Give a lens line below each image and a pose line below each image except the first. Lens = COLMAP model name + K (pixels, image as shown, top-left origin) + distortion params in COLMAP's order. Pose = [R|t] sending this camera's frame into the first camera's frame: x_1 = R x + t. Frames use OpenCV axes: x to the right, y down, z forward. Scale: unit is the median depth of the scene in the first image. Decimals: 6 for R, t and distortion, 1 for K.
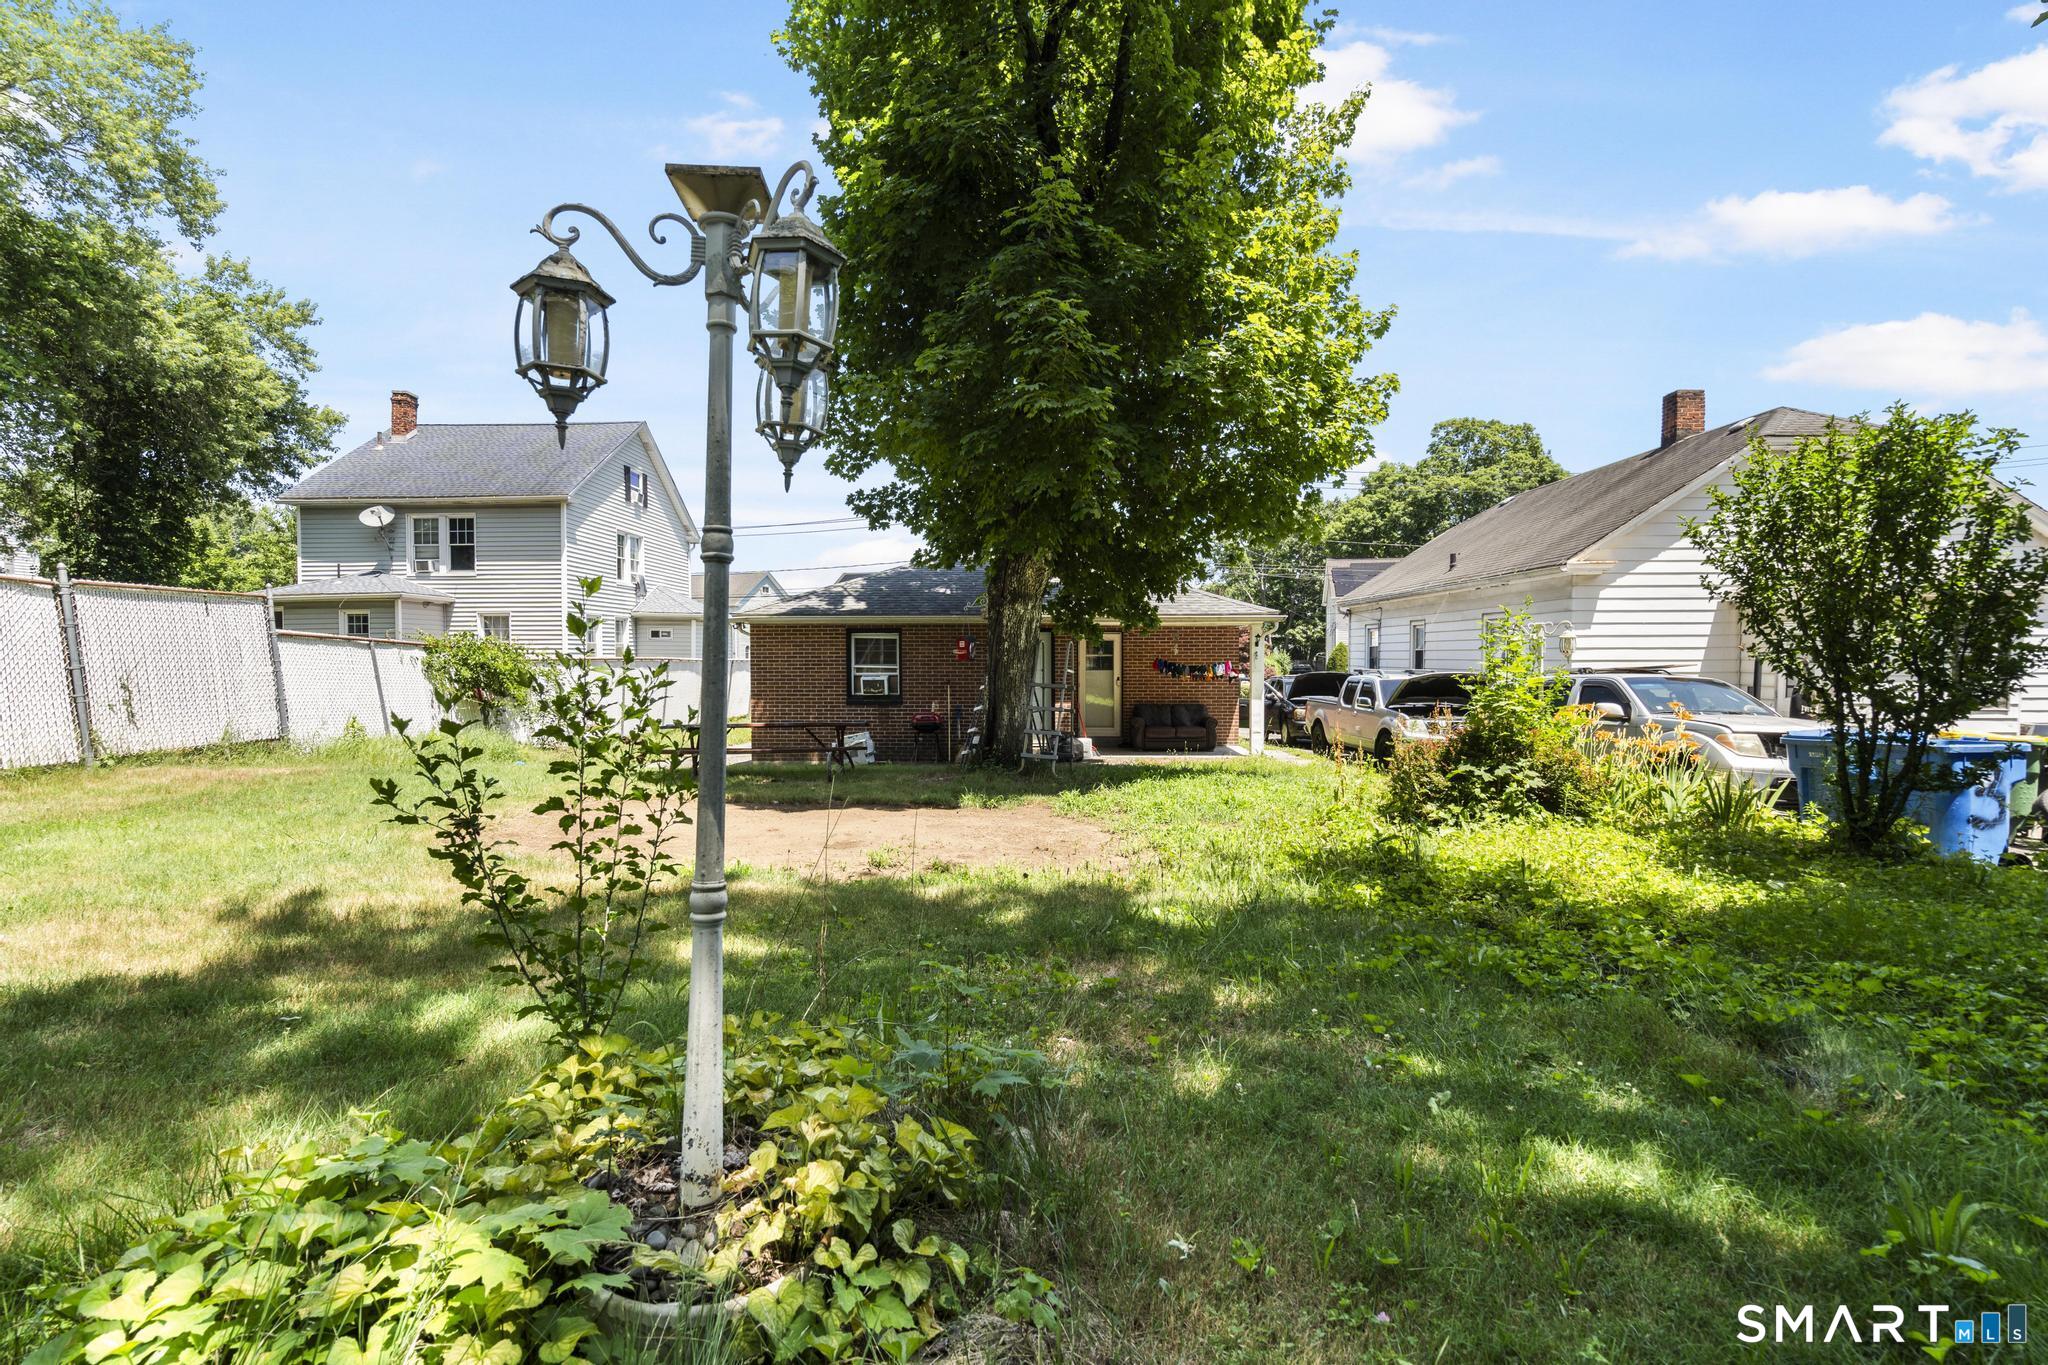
lens RADIAL K [[925.5, 0, 1024.0], [0, 925.5, 682.5], [0, 0, 1]] dist [-0.003418, 0.003911]
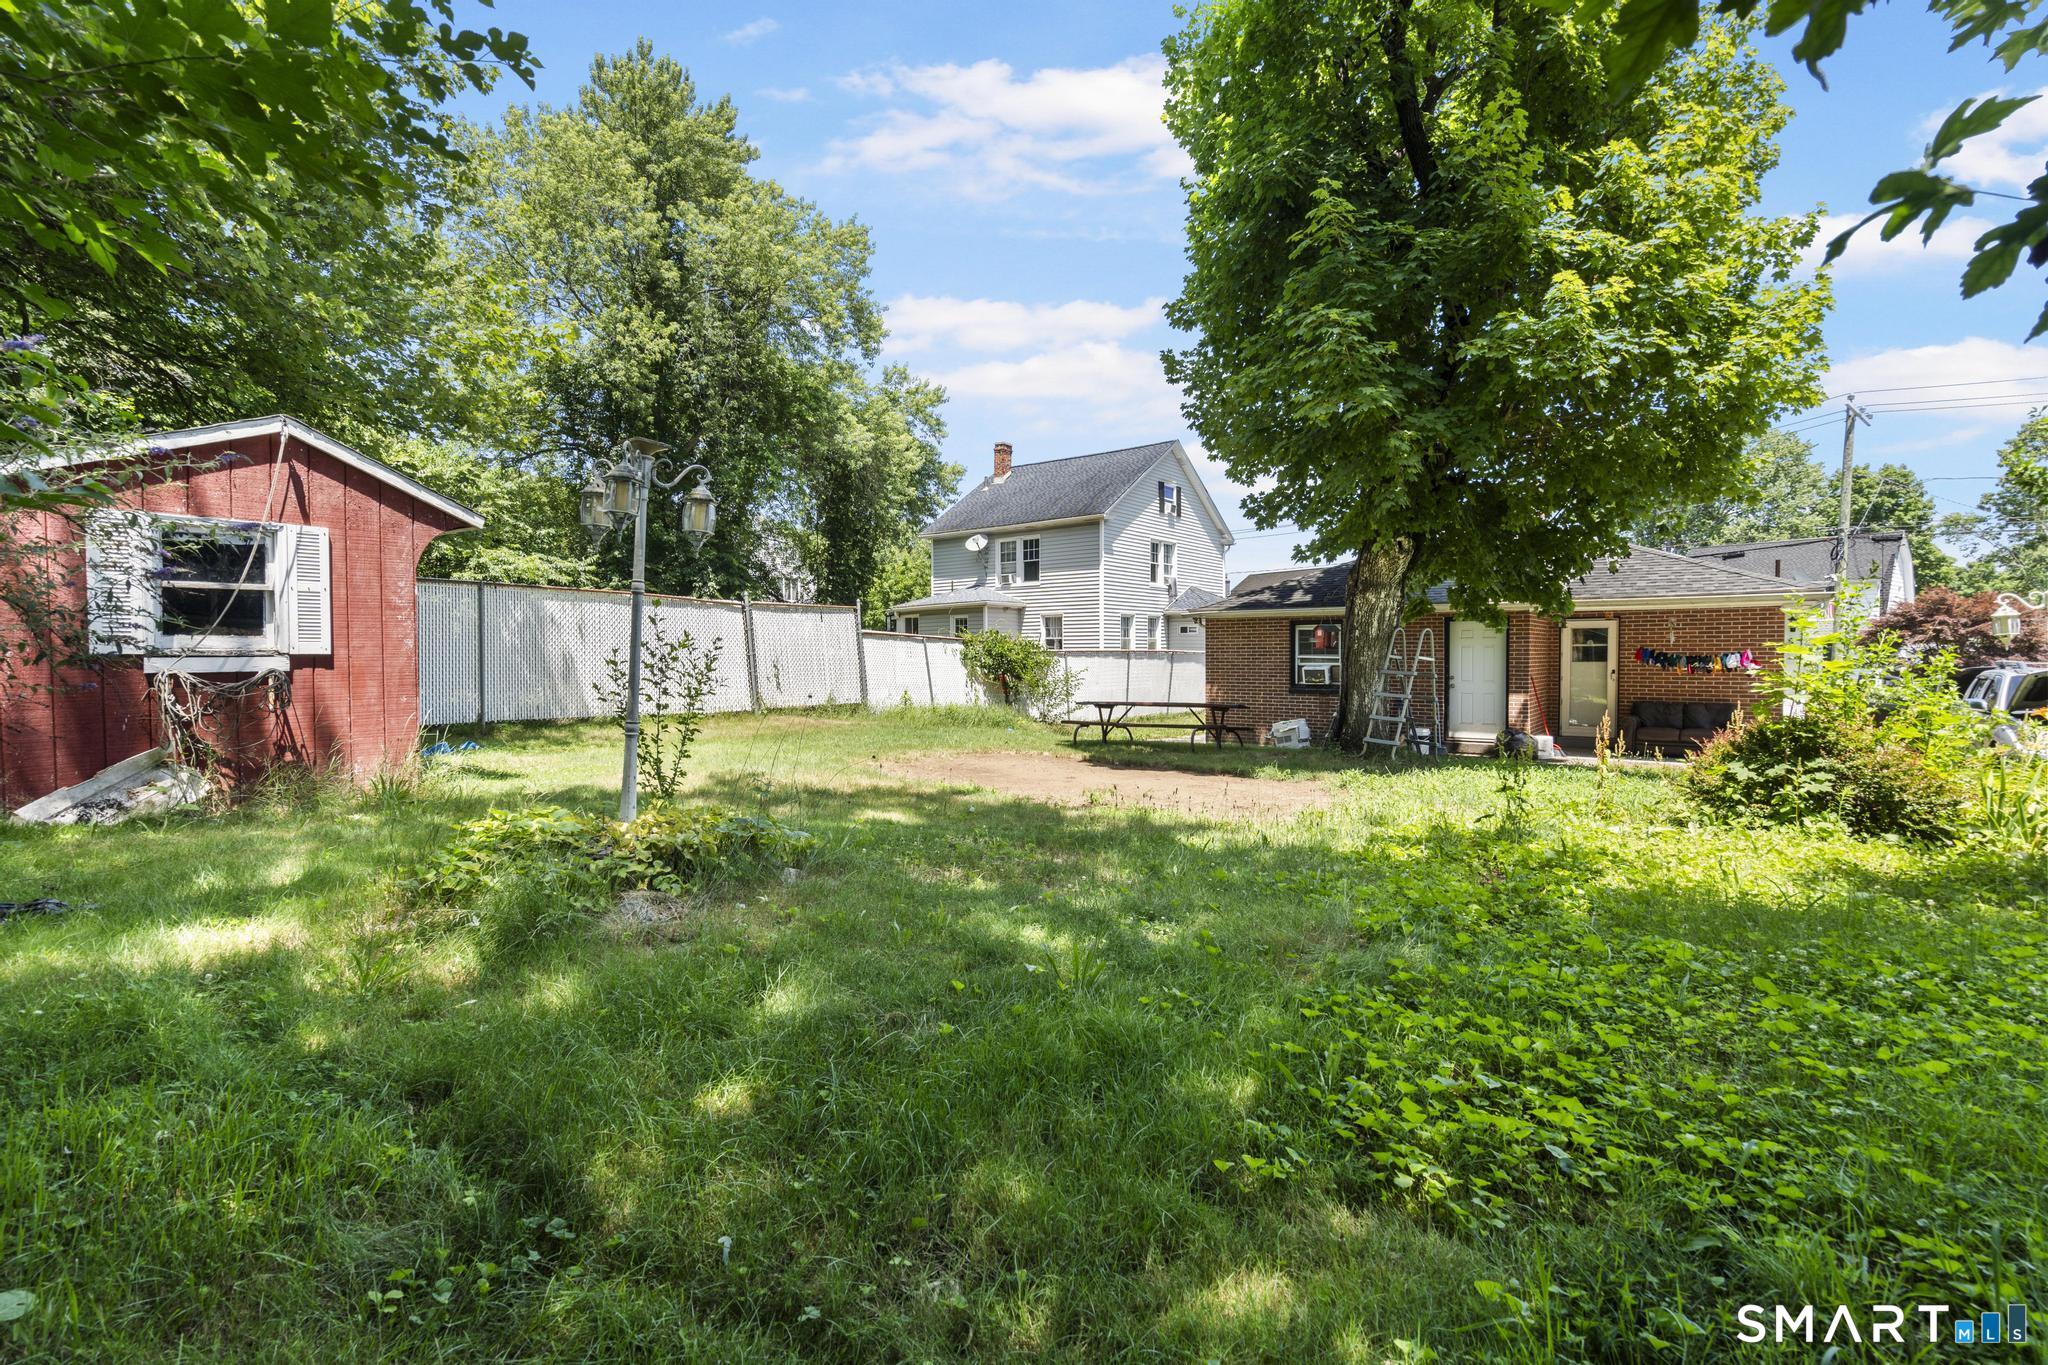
lens RADIAL K [[925.5, 0, 1024.0], [0, 925.5, 682.5], [0, 0, 1]] dist [-0.003418, 0.003911]
pose [[0.814100, 0.016396, -0.580494, 0.140221], [-0.013506, 0.999866, 0.009301, 0.005056], [0.580568, 0.000268, 0.814212, -0.028891]]
